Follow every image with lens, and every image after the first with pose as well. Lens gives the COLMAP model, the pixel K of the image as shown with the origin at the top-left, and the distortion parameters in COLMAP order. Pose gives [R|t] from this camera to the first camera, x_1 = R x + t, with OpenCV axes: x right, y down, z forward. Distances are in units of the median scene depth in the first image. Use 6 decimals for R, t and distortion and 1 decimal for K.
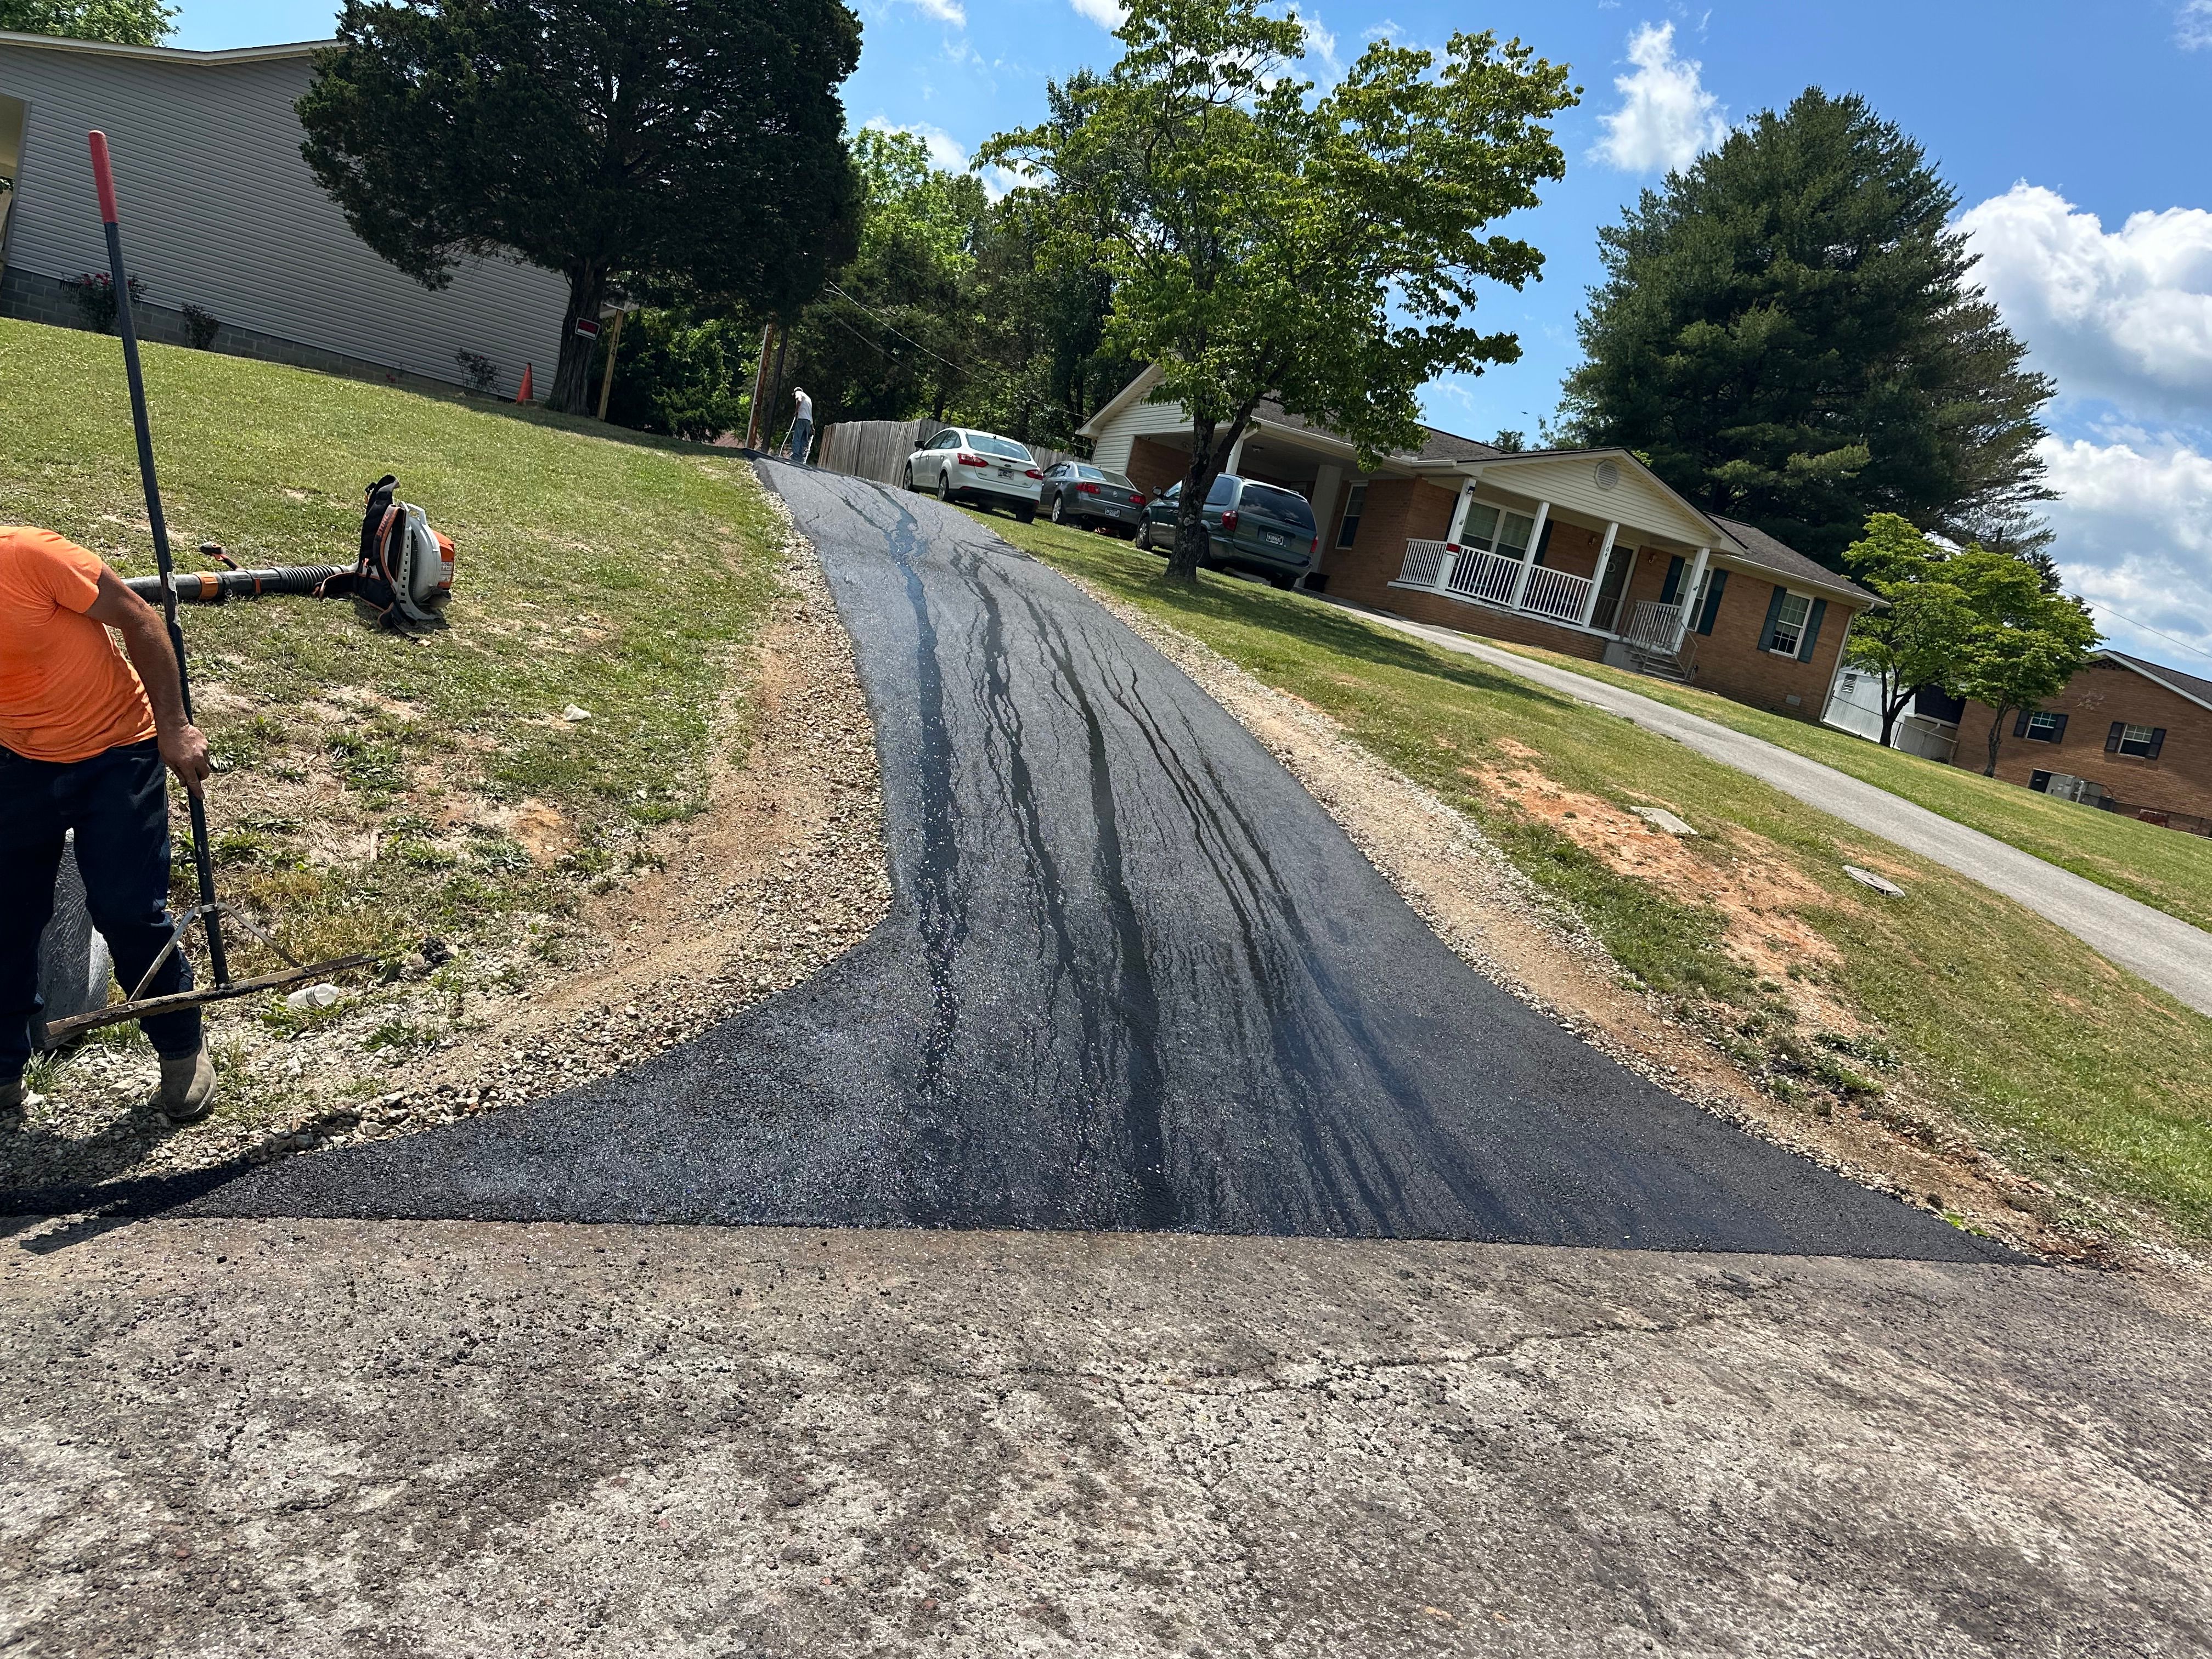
lens RADIAL K [[1523.3, 0, 1106.0], [0, 1523.3, 829.5], [0, 0, 1]] dist [0.059234, -0.094071]
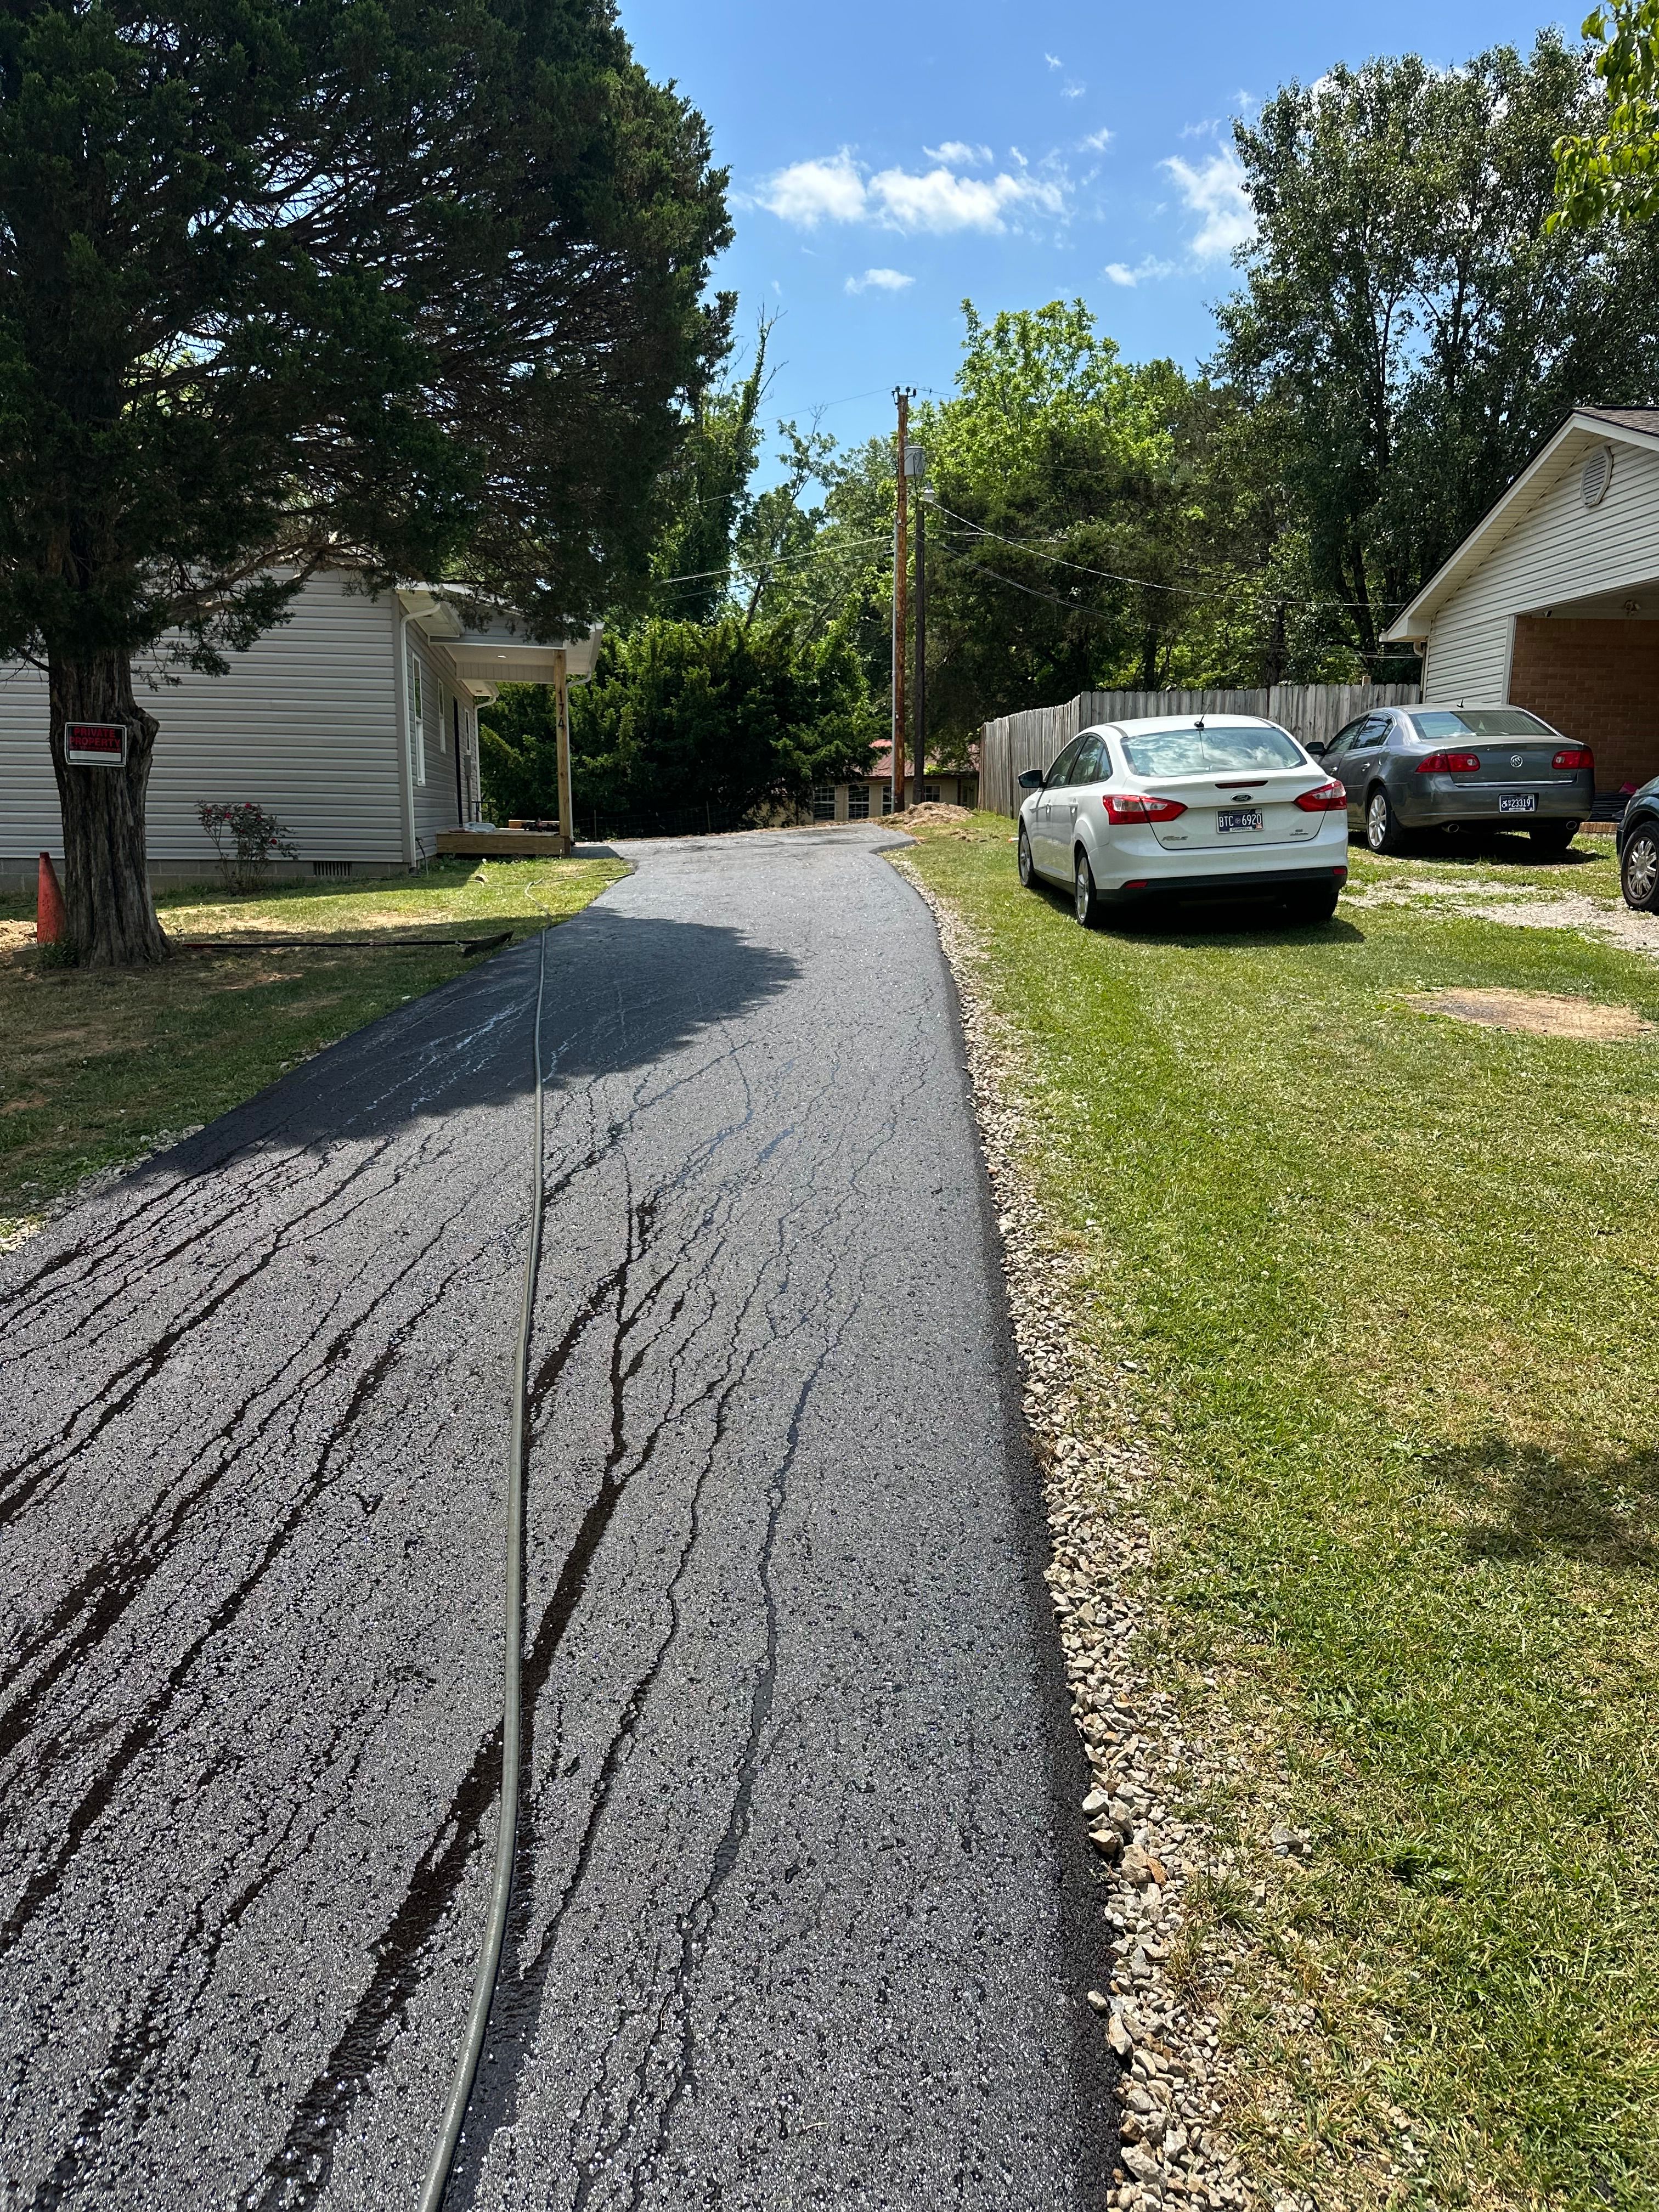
lens RADIAL K [[1523.3, 0, 829.5], [0, 1523.3, 1106.0], [0, 0, 1]] dist [0.059234, -0.094071]
pose [[0.913636, -0.155580, -0.375584, -0.020073], [0.159814, 0.986943, -0.020068, -0.124010], [0.373802, -0.041688, 0.926571, 0.442004]]
